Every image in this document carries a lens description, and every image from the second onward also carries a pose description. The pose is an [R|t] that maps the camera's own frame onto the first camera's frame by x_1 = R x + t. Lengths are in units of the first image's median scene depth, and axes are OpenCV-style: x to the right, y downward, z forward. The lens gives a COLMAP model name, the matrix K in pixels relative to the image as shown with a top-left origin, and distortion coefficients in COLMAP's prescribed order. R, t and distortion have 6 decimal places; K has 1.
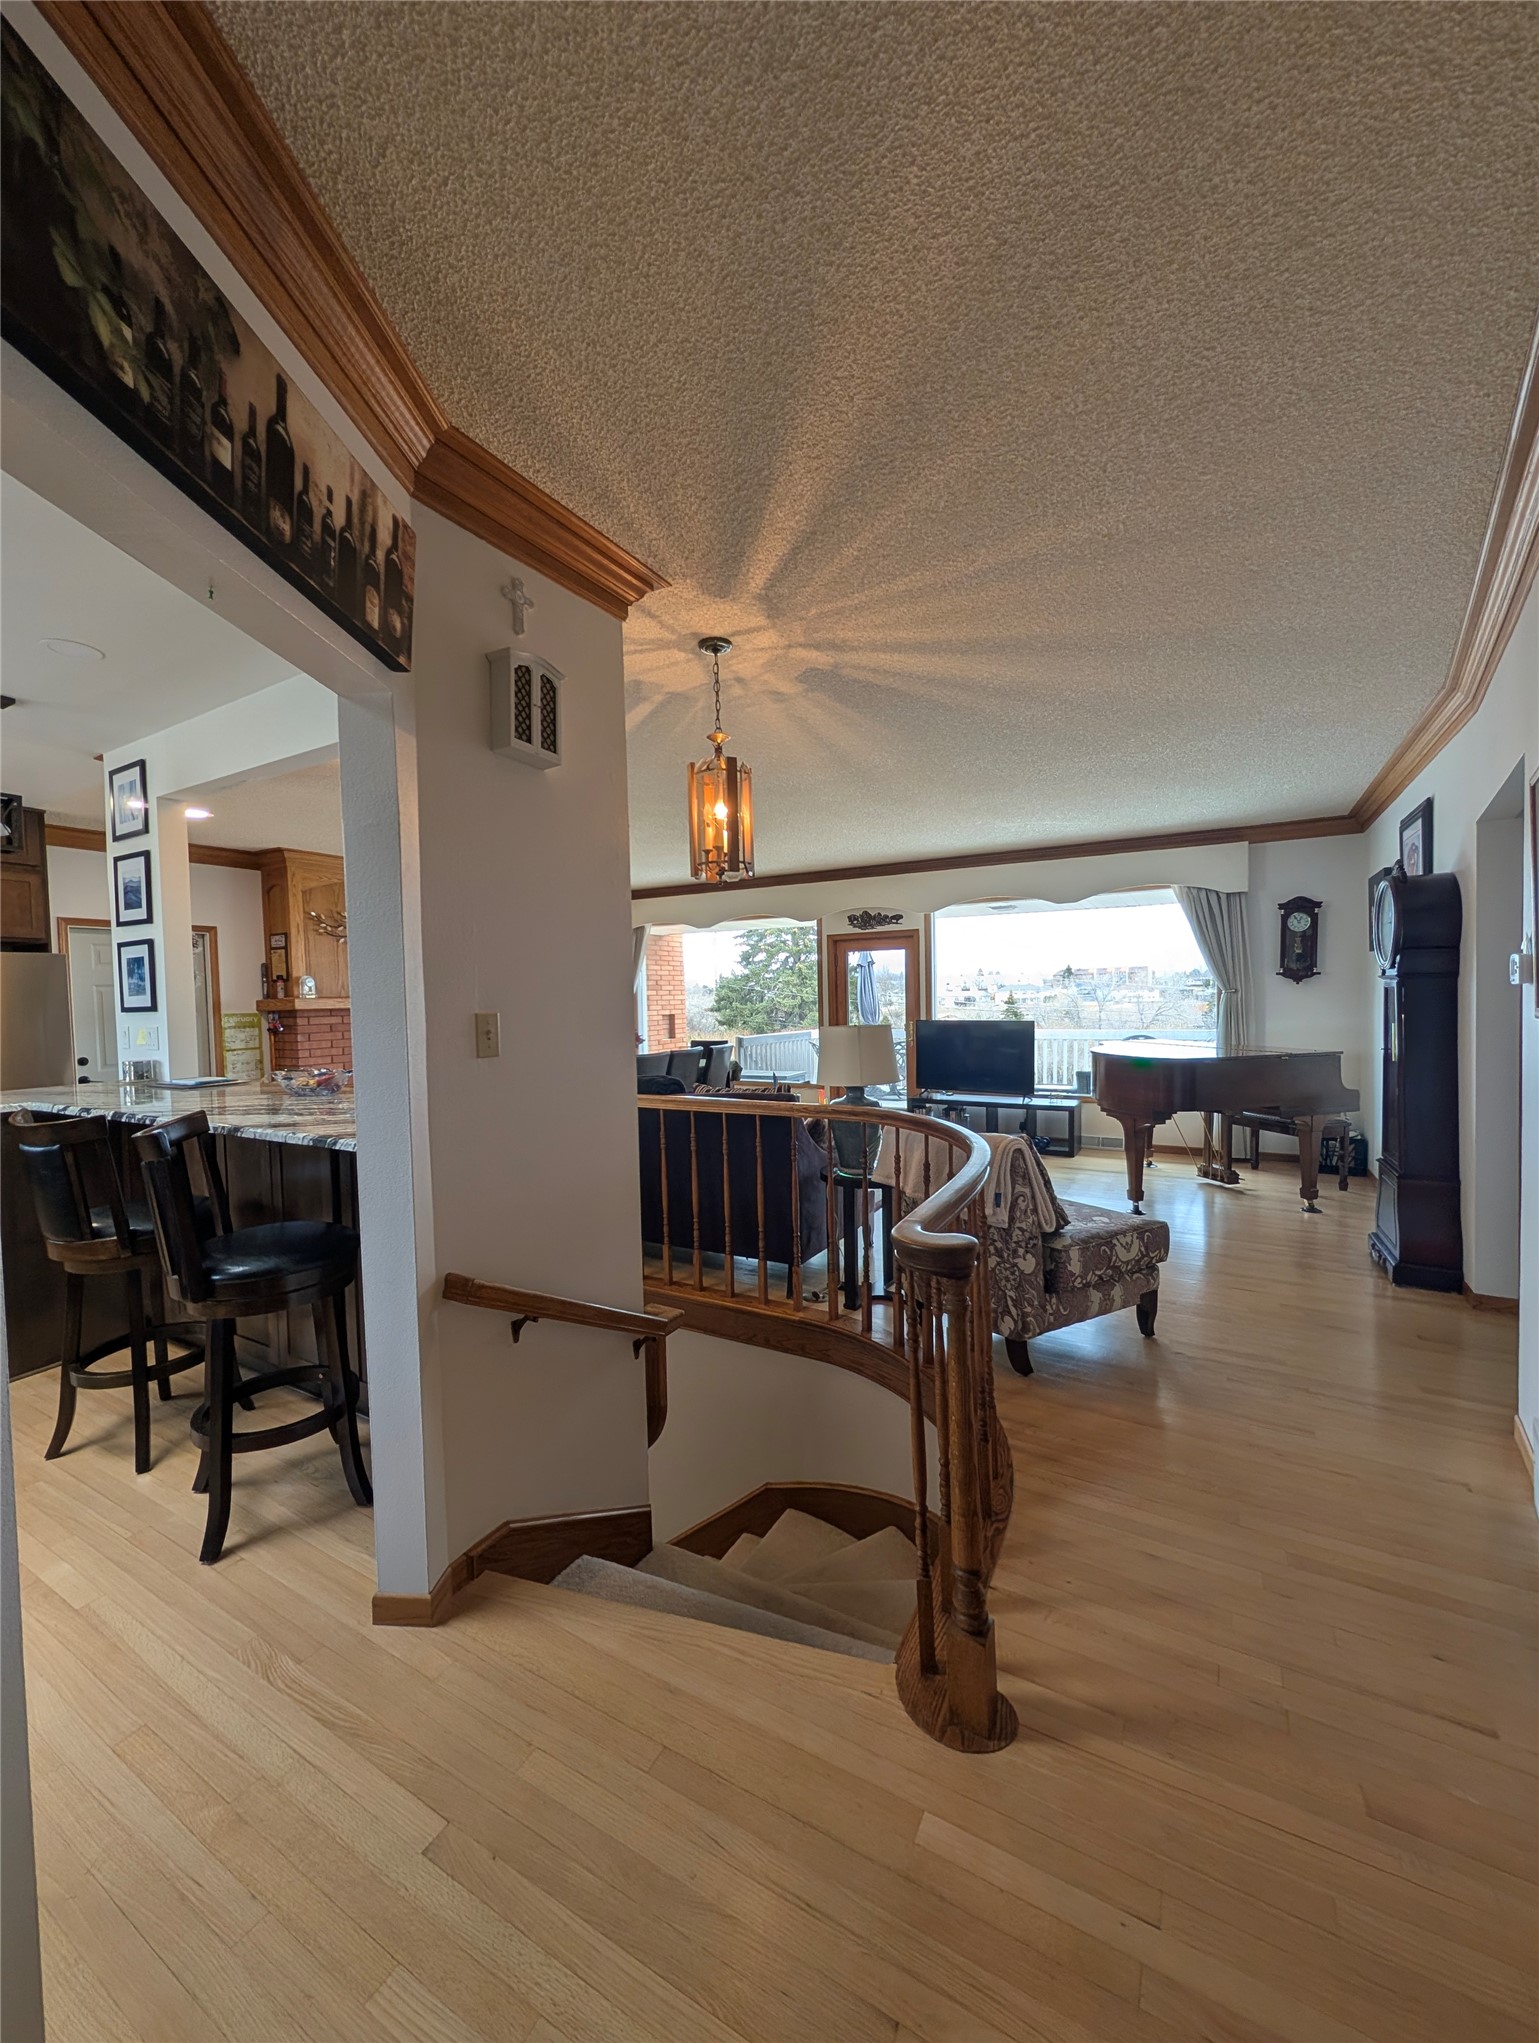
lens RADIAL K [[785.6, 0, 764.0], [0, 785.6, 1021.6], [0, 0, 1]] dist [-0.001230, 0.000013]
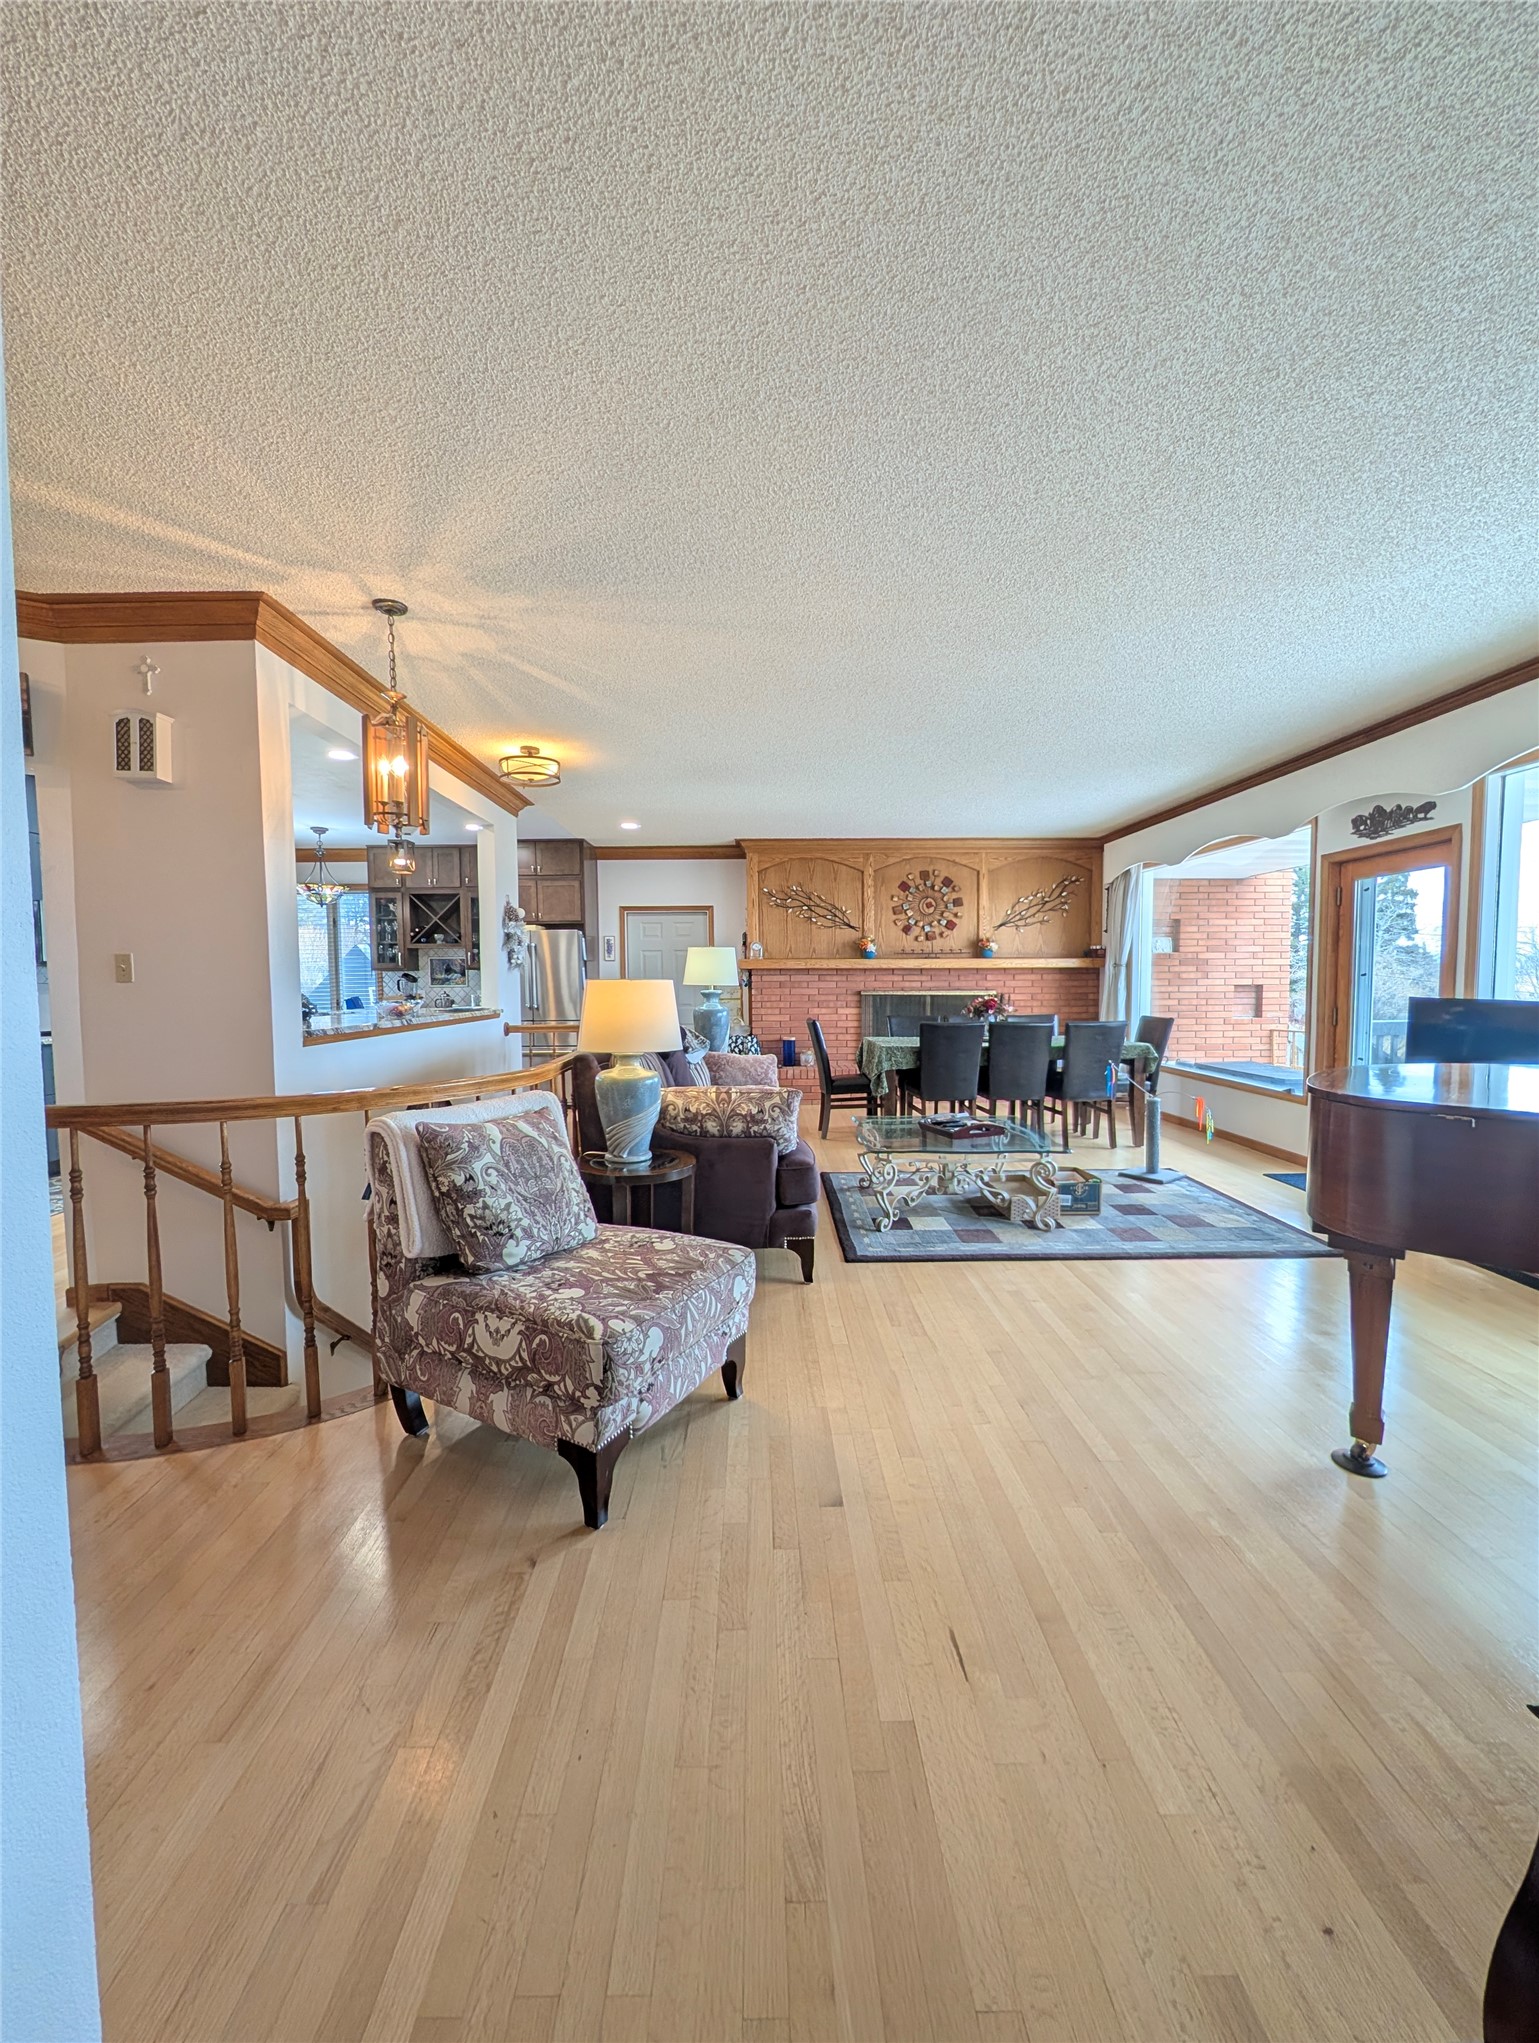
lens RADIAL K [[784.1, 0, 764.2], [0, 784.1, 1026.6], [0, 0, 1]] dist [-0.000738, -0.000099]
pose [[0.502479, 0.069186, -0.861817, 0.500521], [-0.032063, 0.997599, 0.061393, -0.000896], [0.863995, -0.003217, 0.503491, 0.401431]]
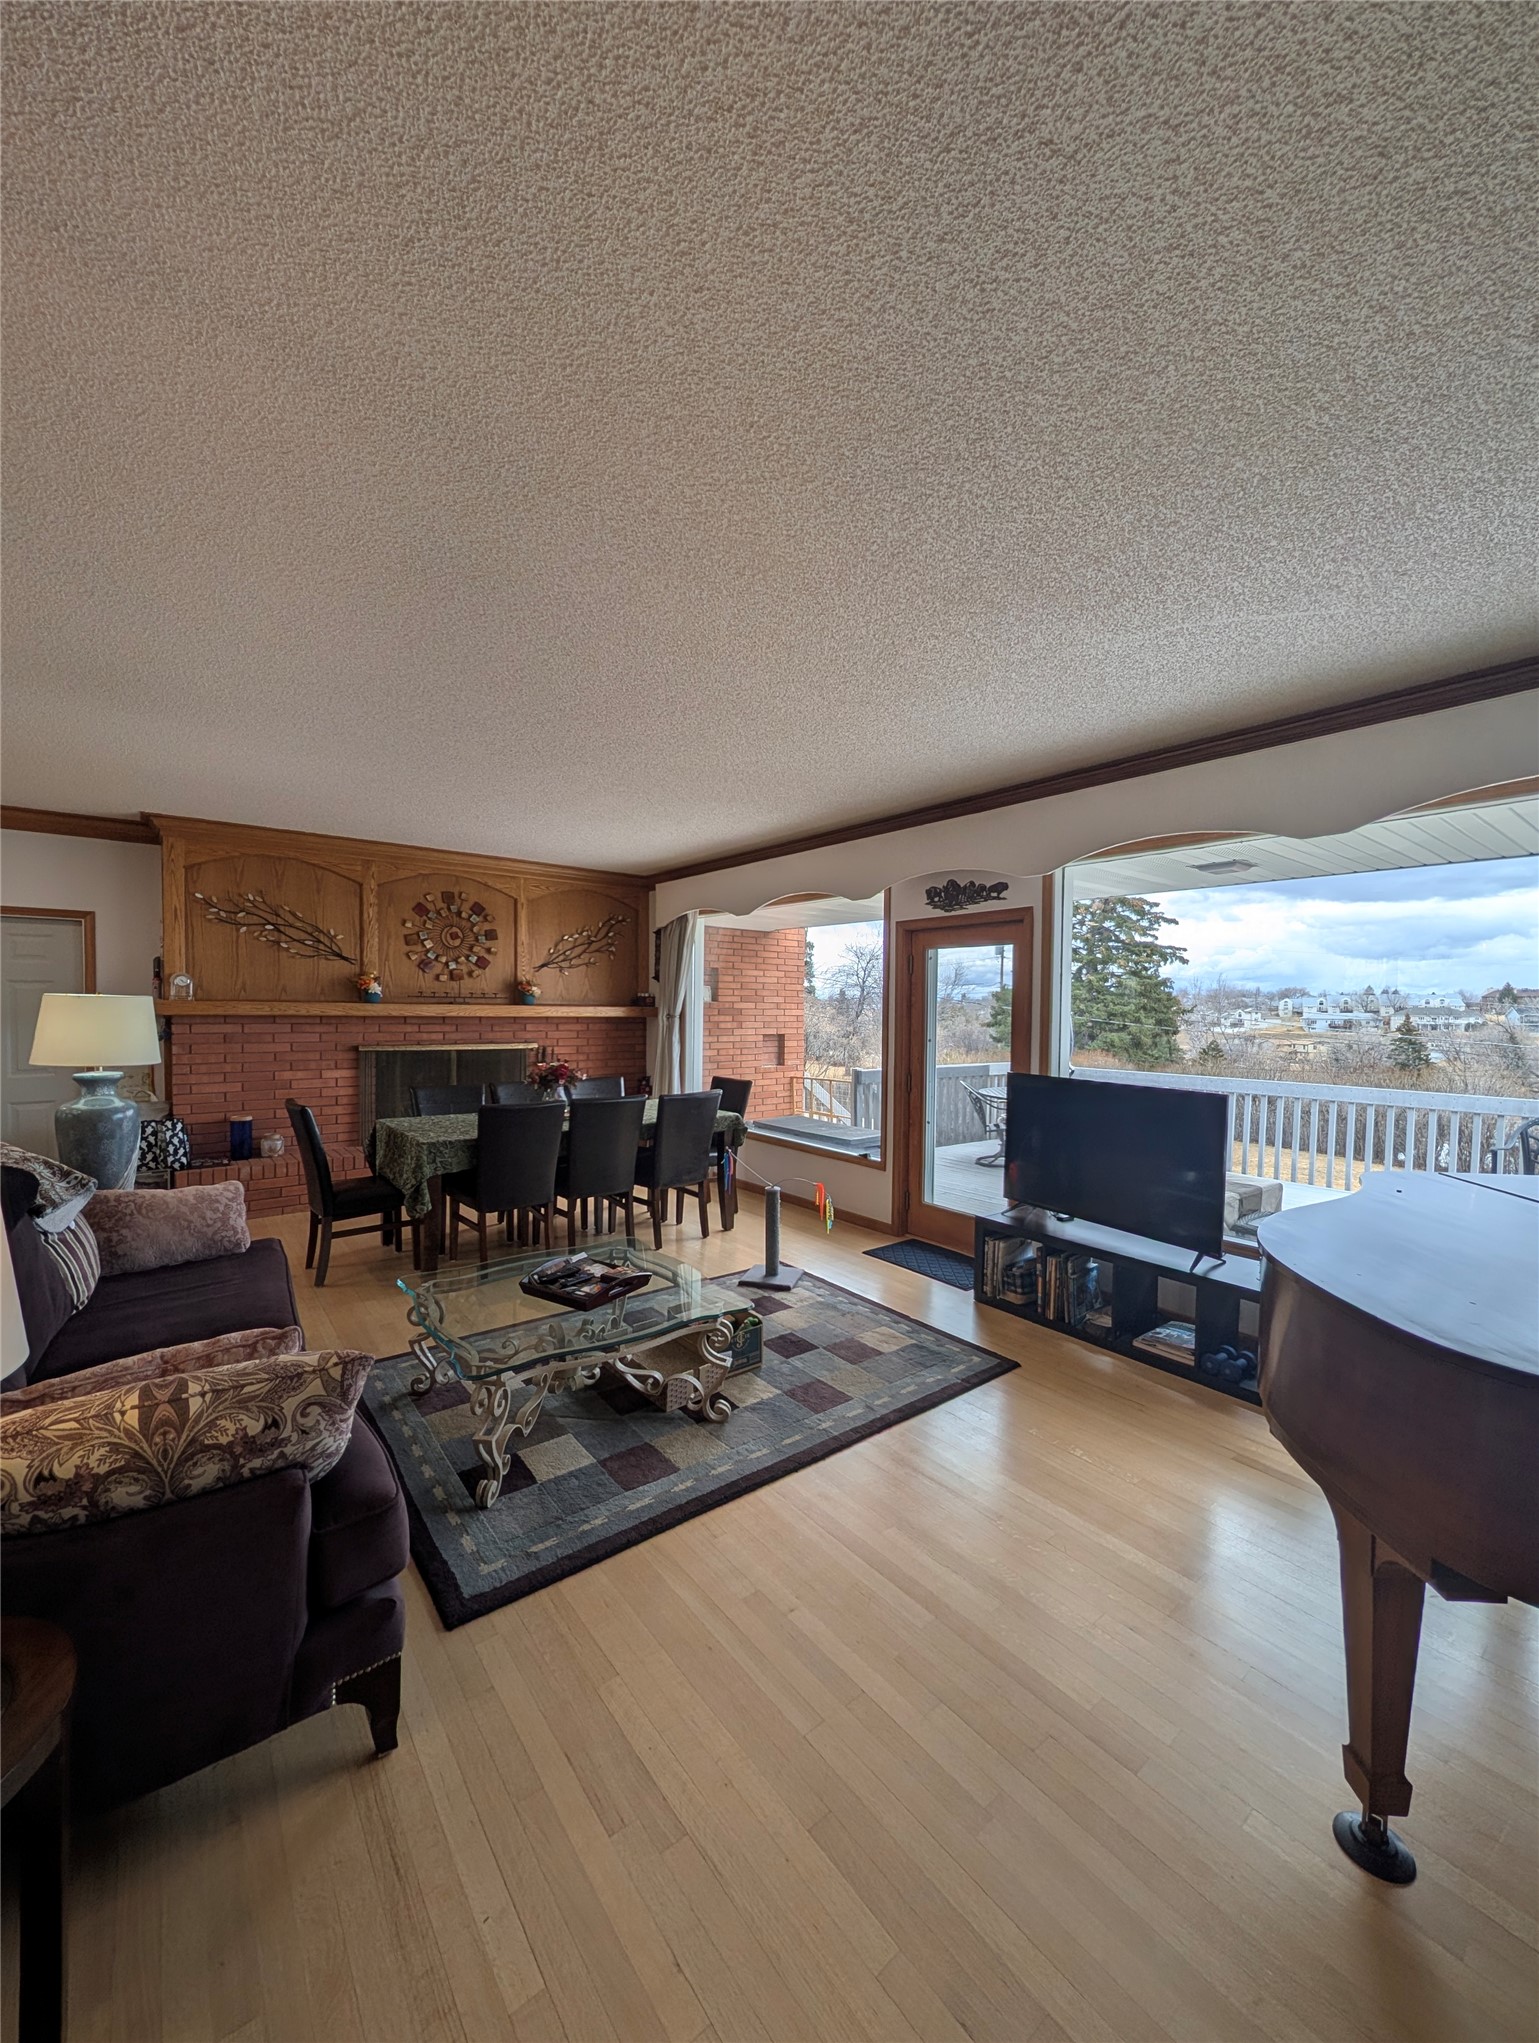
lens RADIAL K [[785.6, 0, 764.0], [0, 785.6, 1021.6], [0, 0, 1]] dist [-0.001230, 0.000013]
pose [[0.923264, 0.039180, -0.382164, 0.280508], [-0.043600, 0.999045, -0.002909, -0.032726], [0.381685, 0.019348, 0.924090, 0.498187]]
